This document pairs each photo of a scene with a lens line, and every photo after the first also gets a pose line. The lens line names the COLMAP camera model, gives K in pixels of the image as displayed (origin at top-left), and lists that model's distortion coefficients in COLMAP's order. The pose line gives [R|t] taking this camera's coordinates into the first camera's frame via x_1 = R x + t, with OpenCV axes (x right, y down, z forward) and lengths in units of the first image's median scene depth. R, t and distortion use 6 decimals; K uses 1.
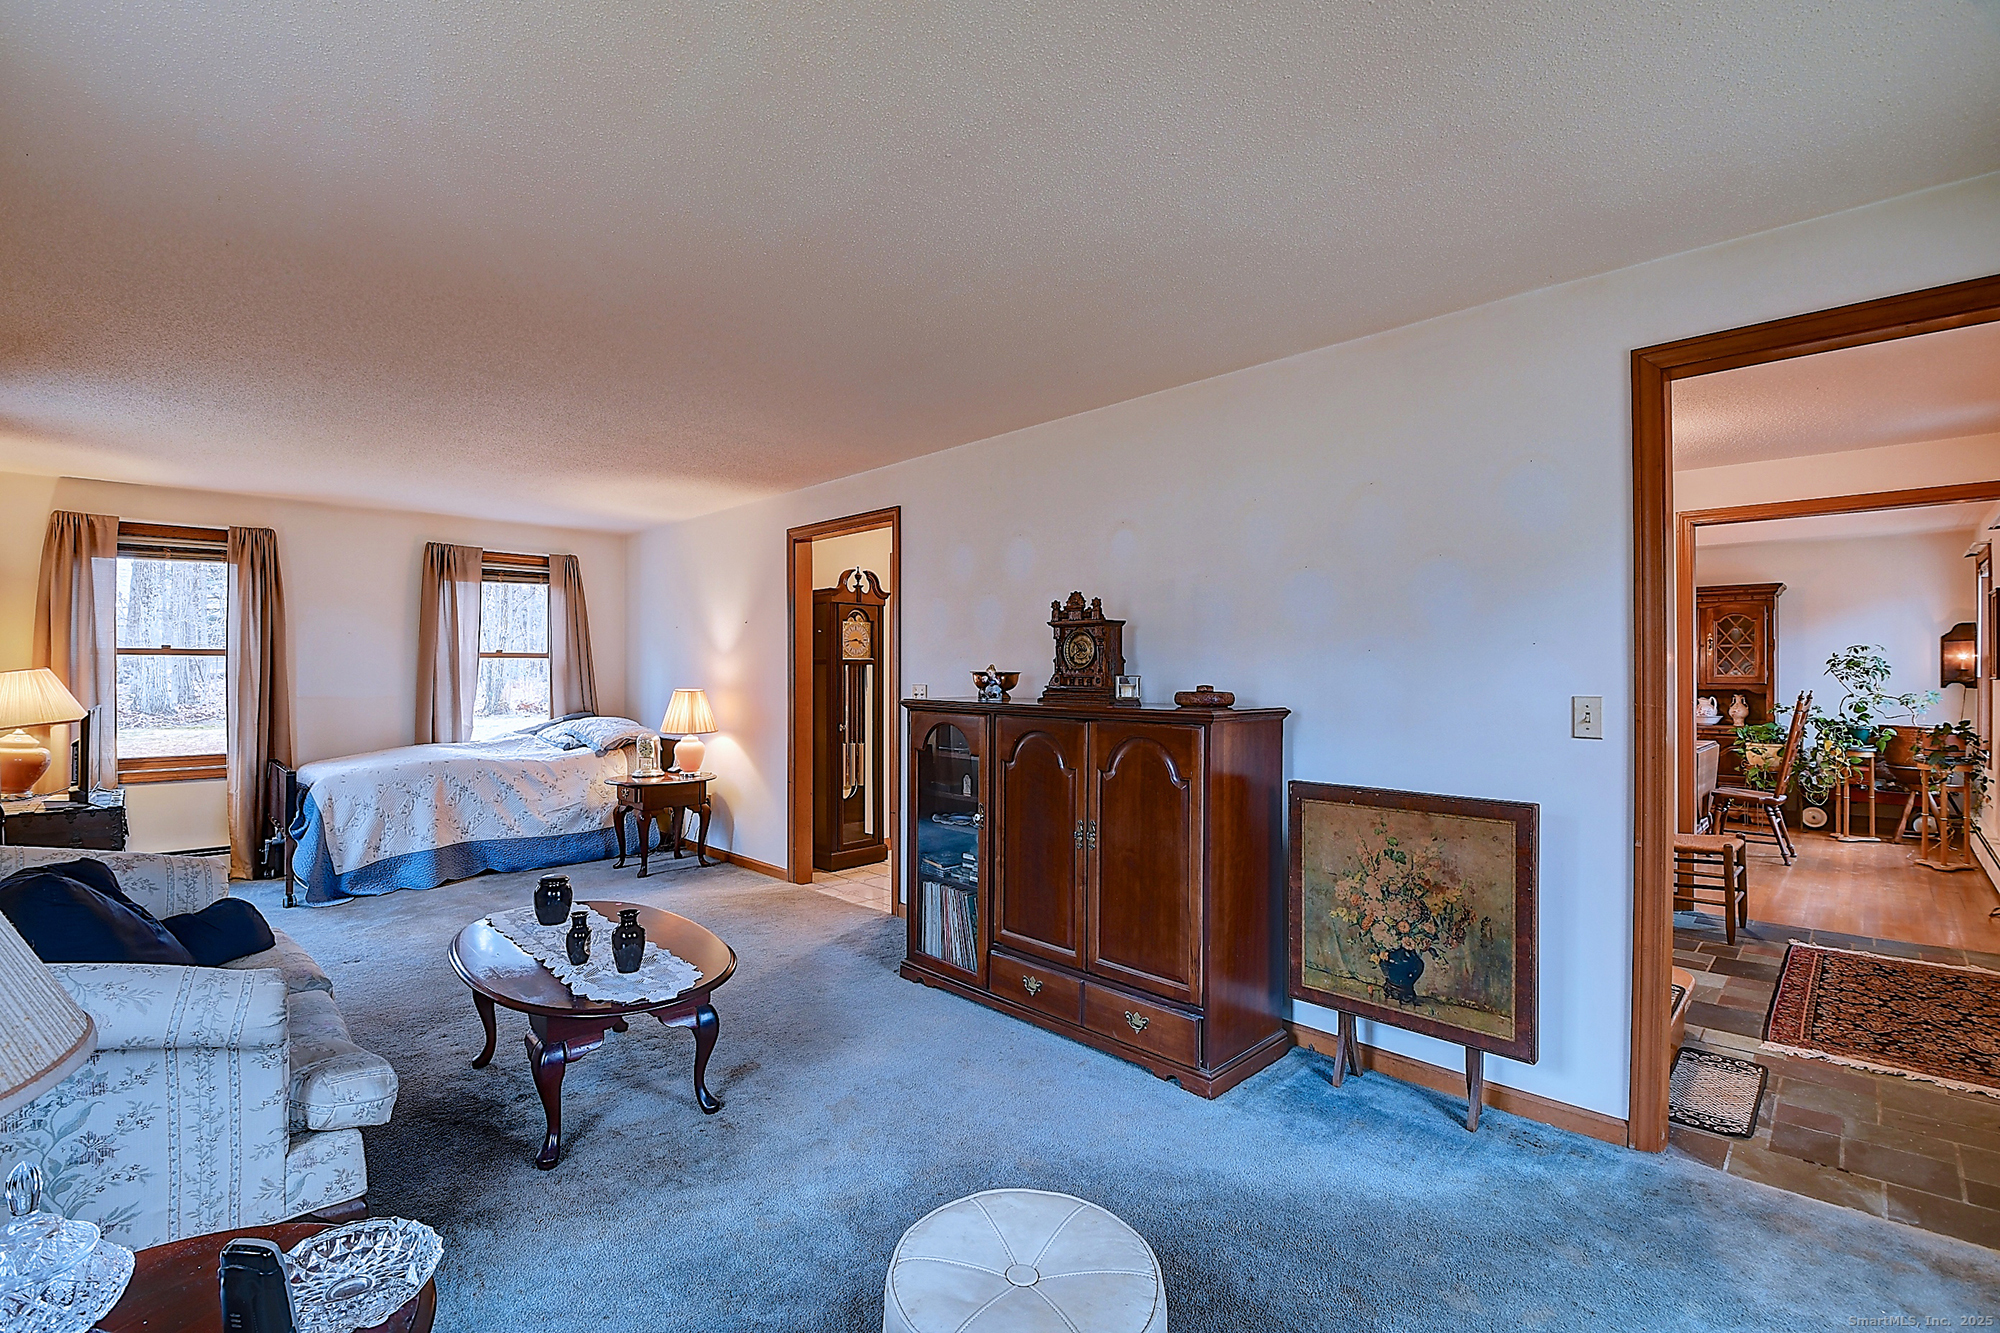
lens RADIAL K [[890.3, 0, 951.9], [0, 890.3, 661.4], [0, 0, 1]] dist [0.008218, -0.011040]
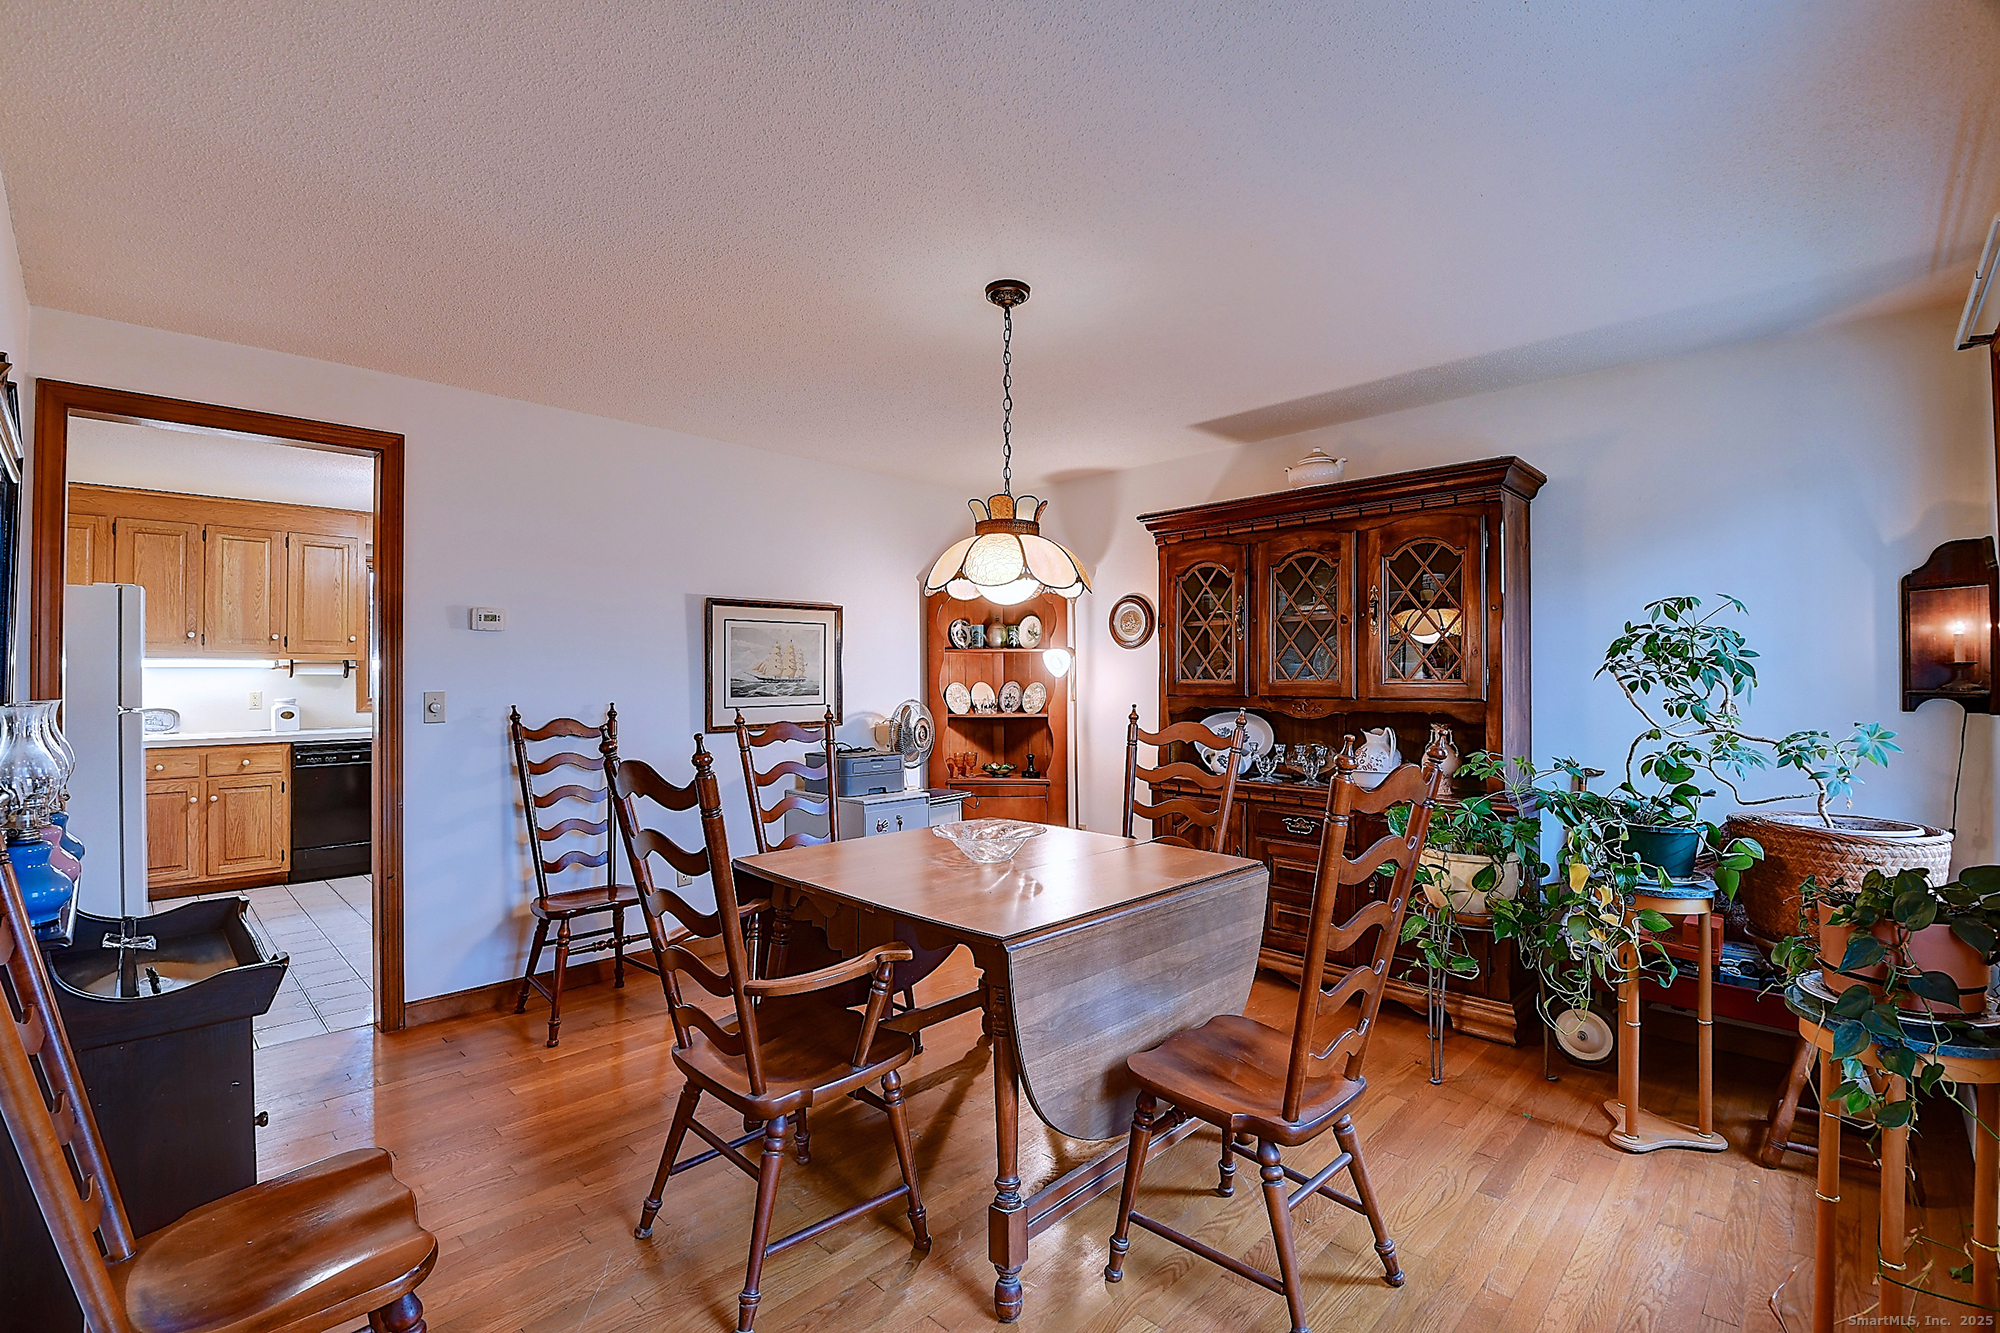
lens RADIAL K [[890.3, 0, 963.0], [0, 890.3, 662.0], [0, 0, 1]] dist [0.008218, -0.011040]
pose [[0.999849, -0.000007, 0.017360, 0.724672], [0.000006, 1.000000, 0.000067, 0.008782], [-0.017360, -0.000067, 0.999849, 0.639955]]
